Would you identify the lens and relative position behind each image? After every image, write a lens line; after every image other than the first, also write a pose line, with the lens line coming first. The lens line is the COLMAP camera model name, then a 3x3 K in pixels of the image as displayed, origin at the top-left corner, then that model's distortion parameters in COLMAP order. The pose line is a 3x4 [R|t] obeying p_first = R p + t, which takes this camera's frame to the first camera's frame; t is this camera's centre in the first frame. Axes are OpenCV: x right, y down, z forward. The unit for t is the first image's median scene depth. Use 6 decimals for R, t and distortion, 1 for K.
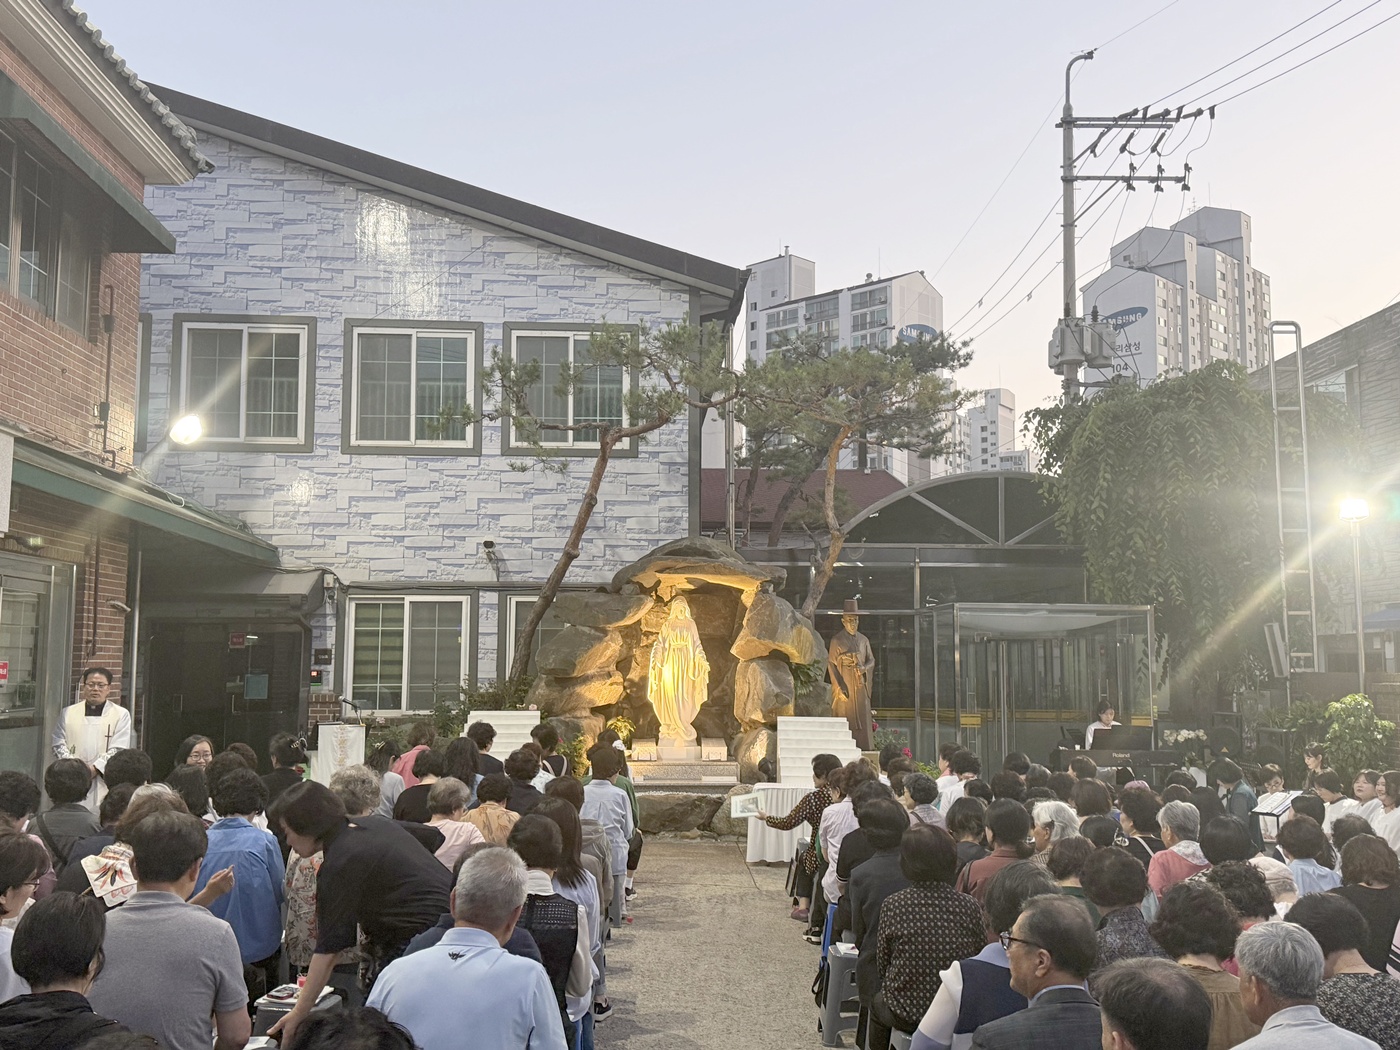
lens RADIAL K [[1437.5, 0, 697.6], [0, 1437.5, 516.3], [0, 0, 1]] dist [0.043054, 0.000000]
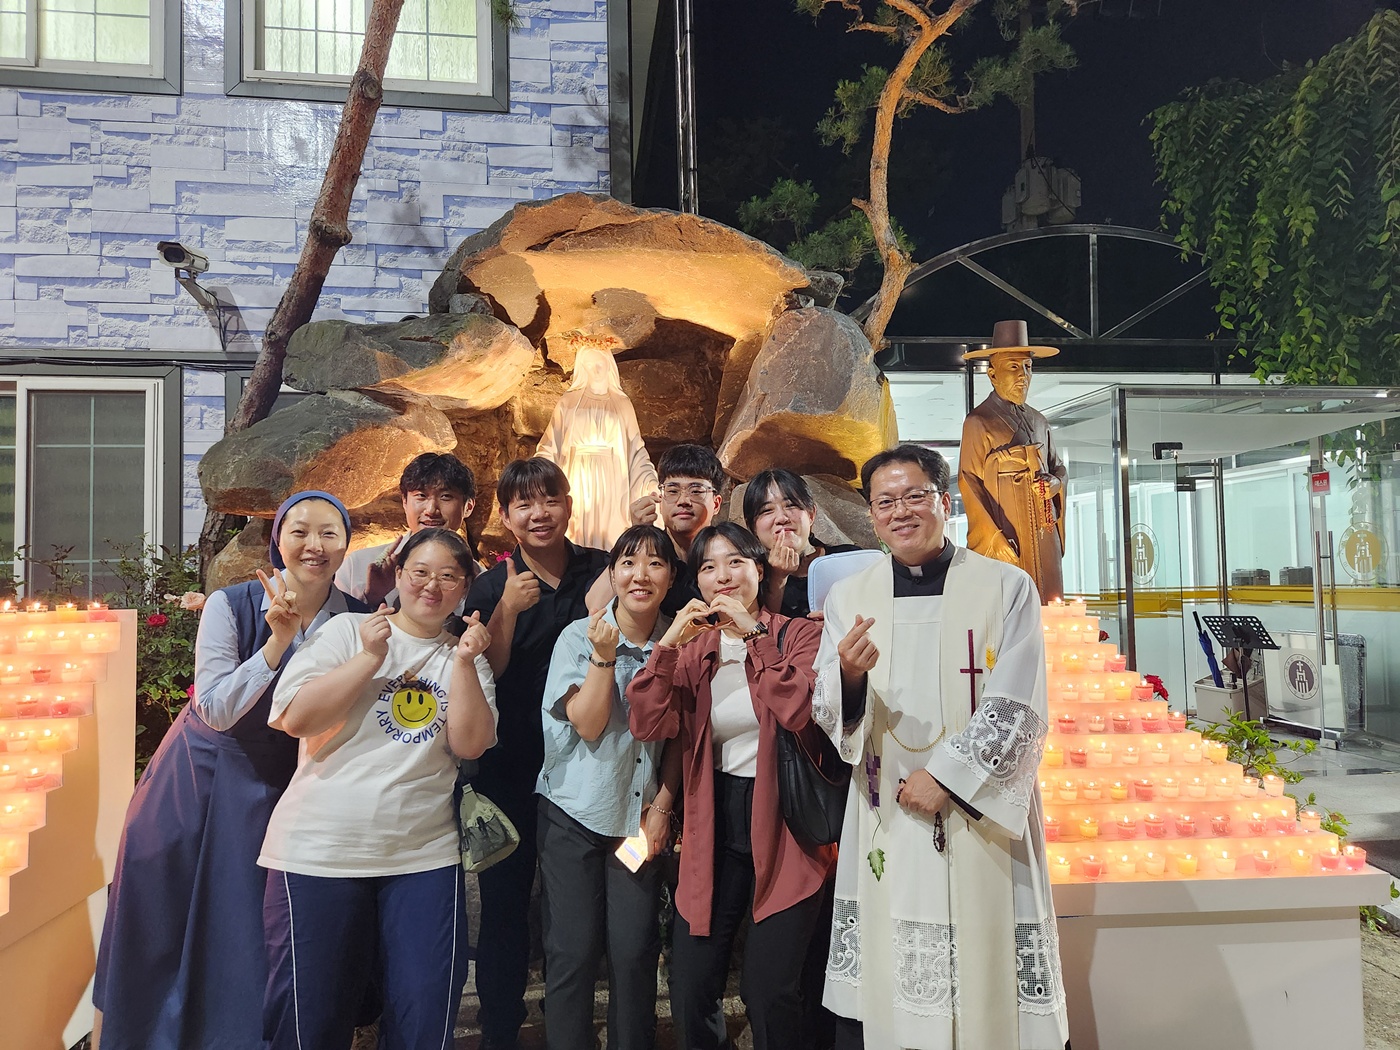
lens RADIAL K [[934.1, 0, 702.1], [0, 934.1, 531.6], [0, 0, 1]] dist [0.004779, 0.000245]
pose [[0.996291, -0.019251, 0.083866, -0.004064], [0.014738, 0.998427, 0.054103, 0.091914], [-0.084776, -0.052666, 0.995007, 0.664741]]
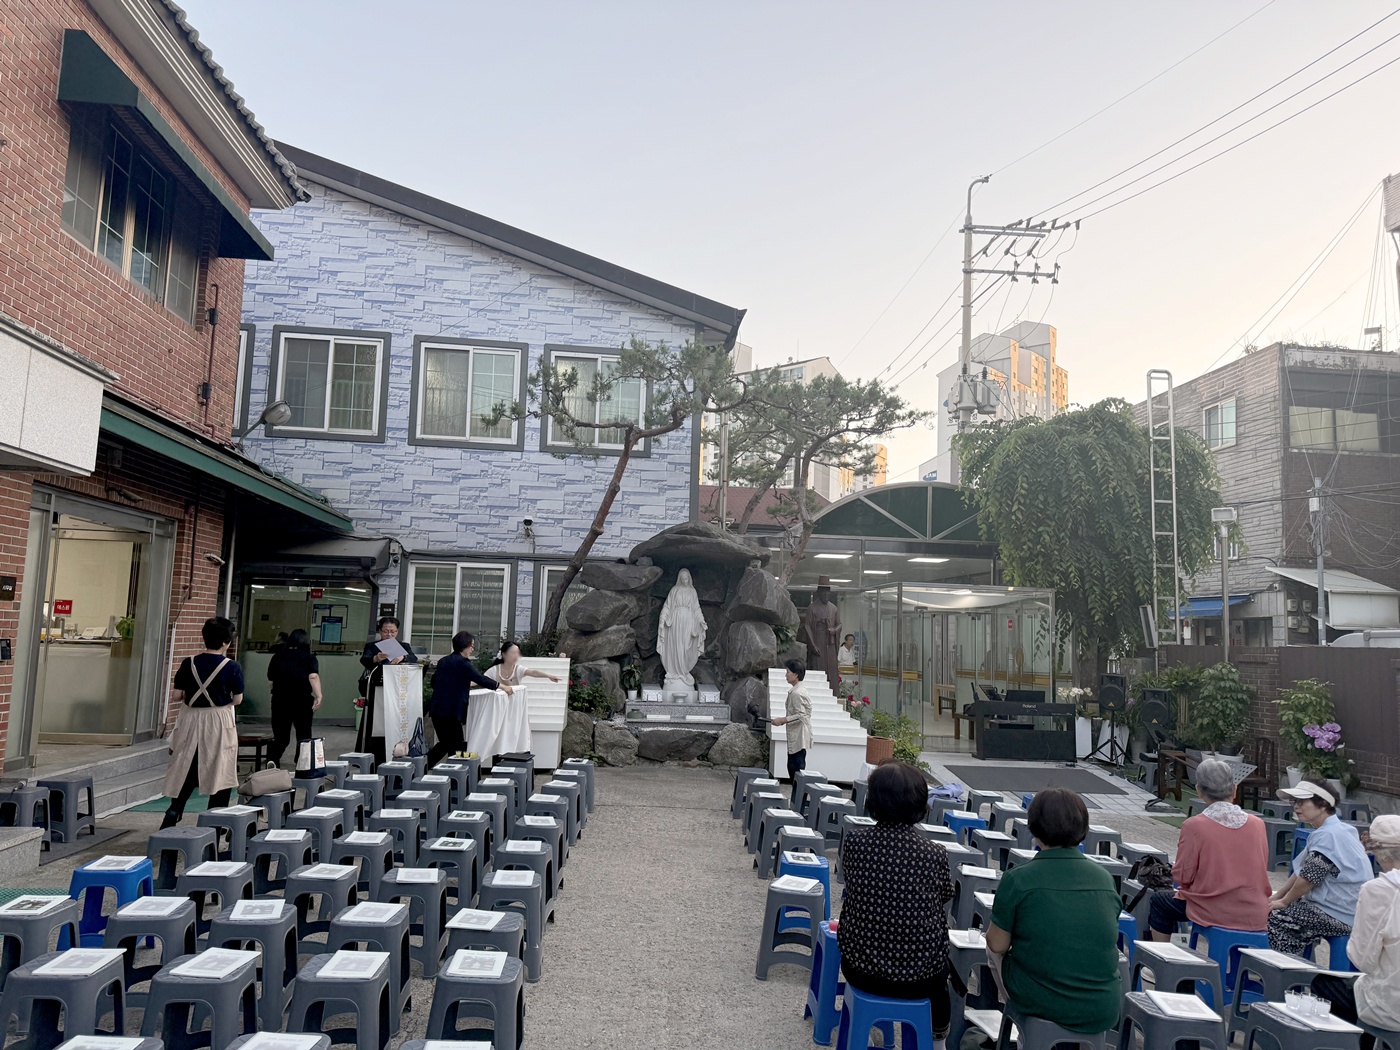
lens RADIAL K [[1013.8, 0, 707.4], [0, 1013.8, 530.8], [0, 0, 1]] dist [0.030615, -0.025602]
pose [[0.998120, 0.033649, 0.051225, -0.035404], [-0.033675, 0.999433, -0.000363, 0.021425], [-0.051208, -0.001363, 0.998687, 0.125094]]
